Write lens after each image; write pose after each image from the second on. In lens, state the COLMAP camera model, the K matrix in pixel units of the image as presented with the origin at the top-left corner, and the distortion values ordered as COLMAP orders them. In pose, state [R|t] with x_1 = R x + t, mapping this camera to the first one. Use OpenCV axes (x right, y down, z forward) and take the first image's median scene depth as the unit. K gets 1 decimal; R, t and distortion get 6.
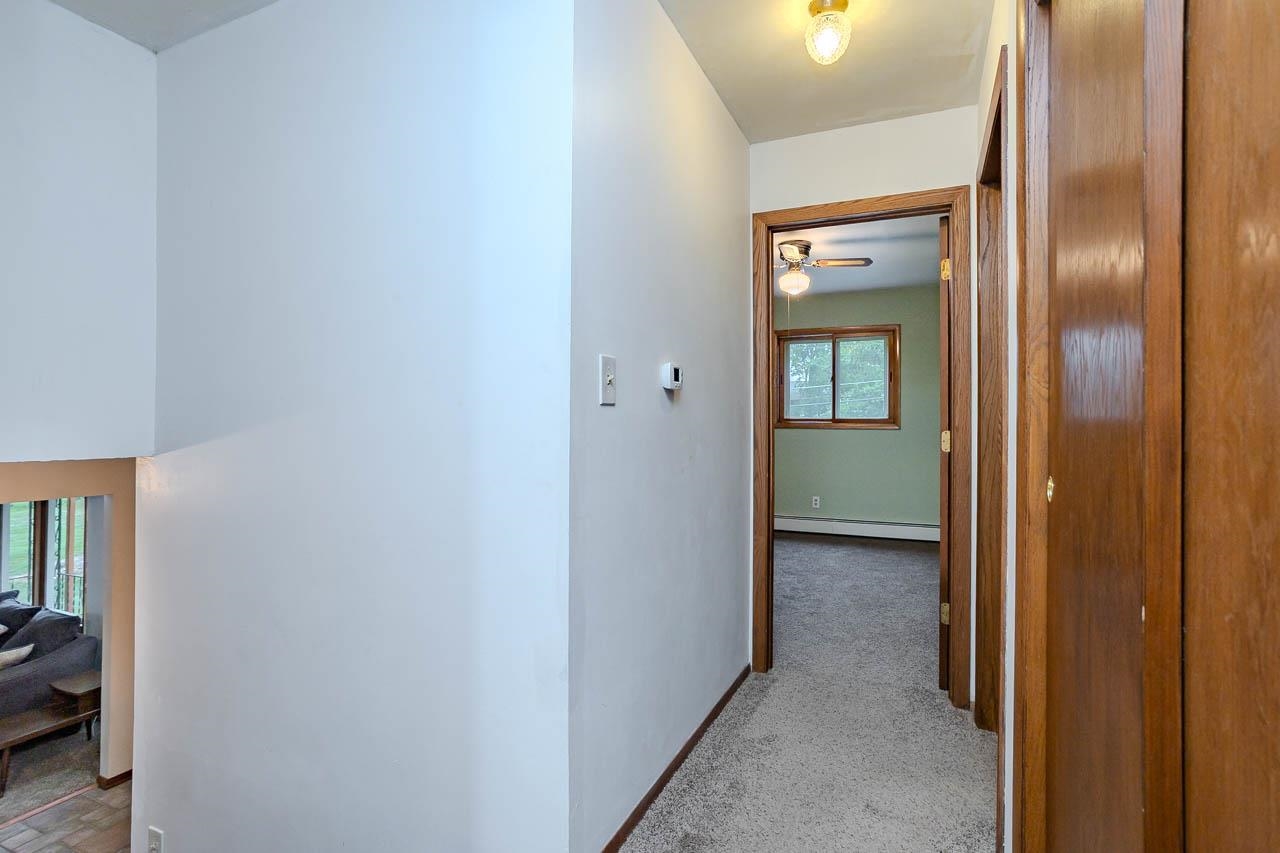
lens RADIAL K [[613.9, 0, 643.8], [0, 613.9, 424.2], [0, 0, 1]] dist [-0.044069, 0.024447]
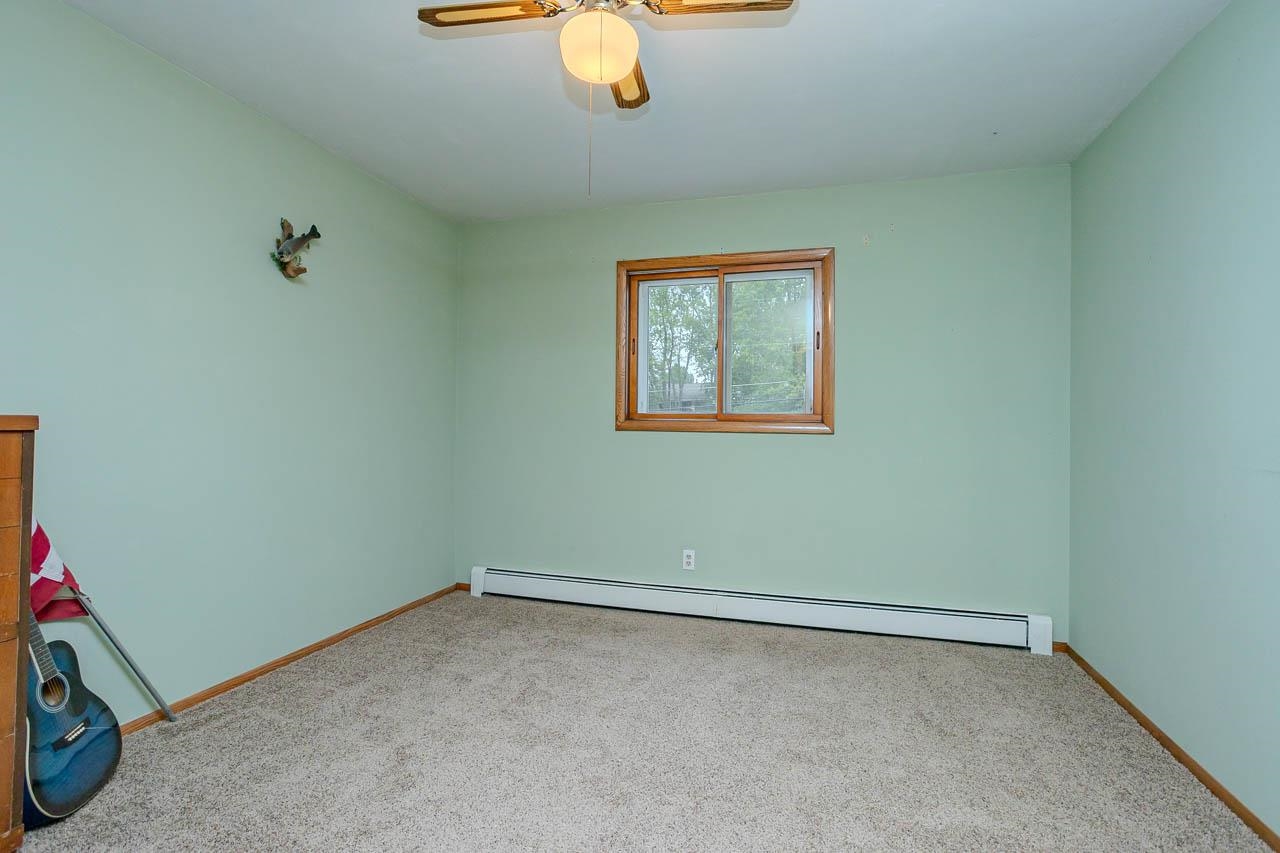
lens RADIAL K [[613.9, 0, 635.0], [0, 613.9, 422.8], [0, 0, 1]] dist [-0.044069, 0.024447]
pose [[0.991205, 0.005331, 0.132228, 0.150635], [-0.004841, 0.999980, -0.004027, 0.002065], [-0.132247, 0.003351, 0.991211, 0.425195]]
